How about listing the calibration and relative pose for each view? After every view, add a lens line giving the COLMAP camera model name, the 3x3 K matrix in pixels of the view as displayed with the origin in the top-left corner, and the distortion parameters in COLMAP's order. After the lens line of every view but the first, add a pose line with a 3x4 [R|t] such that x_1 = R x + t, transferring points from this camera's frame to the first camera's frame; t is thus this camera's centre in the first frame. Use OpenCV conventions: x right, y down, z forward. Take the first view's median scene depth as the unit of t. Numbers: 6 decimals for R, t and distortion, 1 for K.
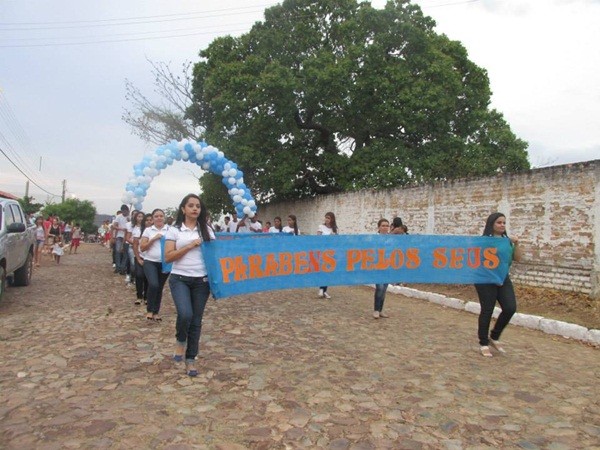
lens RADIAL K [[498.0, 0, 300.0], [0, 498.0, 225.0], [0, 0, 1]] dist [-0.029257, 0.001666]
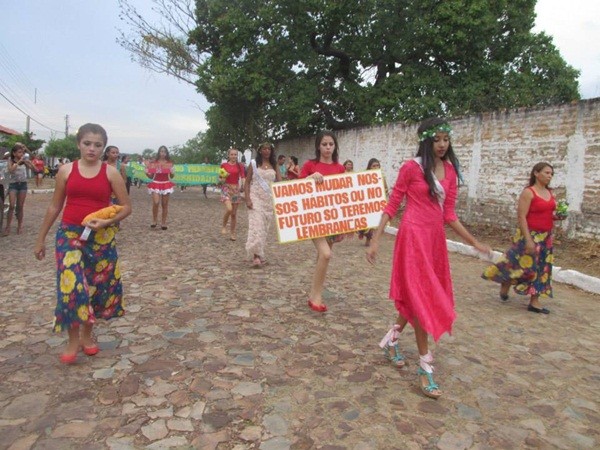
lens RADIAL K [[498.0, 0, 300.0], [0, 498.0, 225.0], [0, 0, 1]] dist [-0.029257, 0.001666]
pose [[0.999739, 0.009355, -0.020860, -0.013177], [-0.006745, 0.992529, 0.121822, 0.000407], [0.021844, -0.121650, 0.992333, 0.121395]]
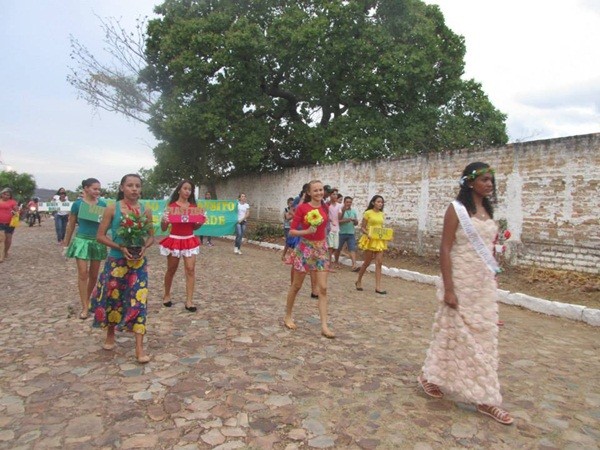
lens RADIAL K [[498.0, 0, 300.0], [0, 498.0, 225.0], [0, 0, 1]] dist [-0.029257, 0.001666]
pose [[0.994714, -0.005707, 0.102524, -0.048825], [0.000445, 0.998684, 0.051275, -0.001543], [-0.102682, -0.050959, 0.993408, 0.090484]]
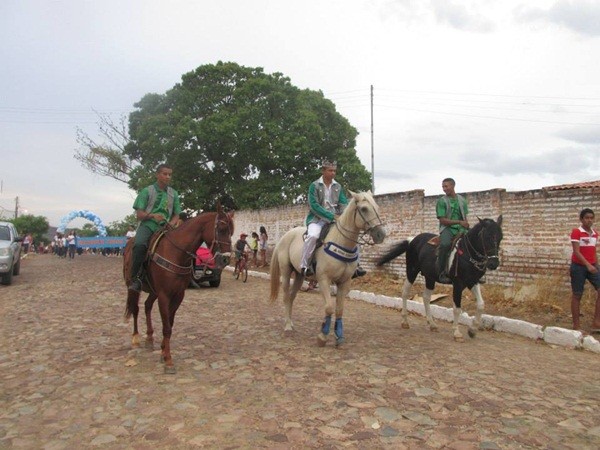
lens RADIAL K [[498.0, 0, 300.0], [0, 498.0, 225.0], [0, 0, 1]] dist [-0.029257, 0.001666]
pose [[0.995739, -0.016168, 0.090790, 0.156976], [0.017738, 0.999706, -0.016509, 0.000982], [-0.090496, 0.018049, 0.995733, -0.481361]]
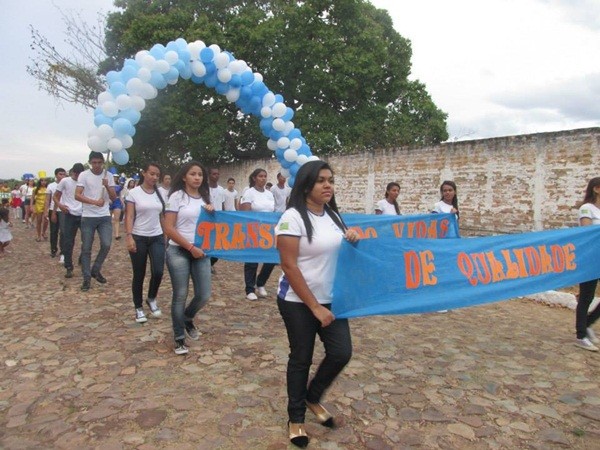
lens RADIAL K [[498.0, 0, 300.0], [0, 498.0, 225.0], [0, 0, 1]] dist [-0.029257, 0.001666]
pose [[0.980894, -0.005949, 0.194452, -0.064857], [-0.007596, 0.997599, 0.068836, -0.001097], [-0.194394, -0.068997, 0.978494, 0.017755]]
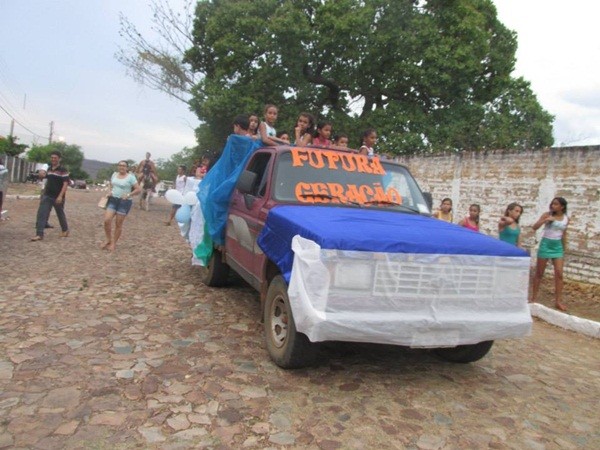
lens RADIAL K [[498.0, 0, 300.0], [0, 498.0, 225.0], [0, 0, 1]] dist [-0.029257, 0.001666]
pose [[0.997488, 0.067121, 0.022655, -0.026124], [-0.068734, 0.994412, 0.080133, -0.006179], [-0.017150, -0.081489, 0.996527, 0.089940]]
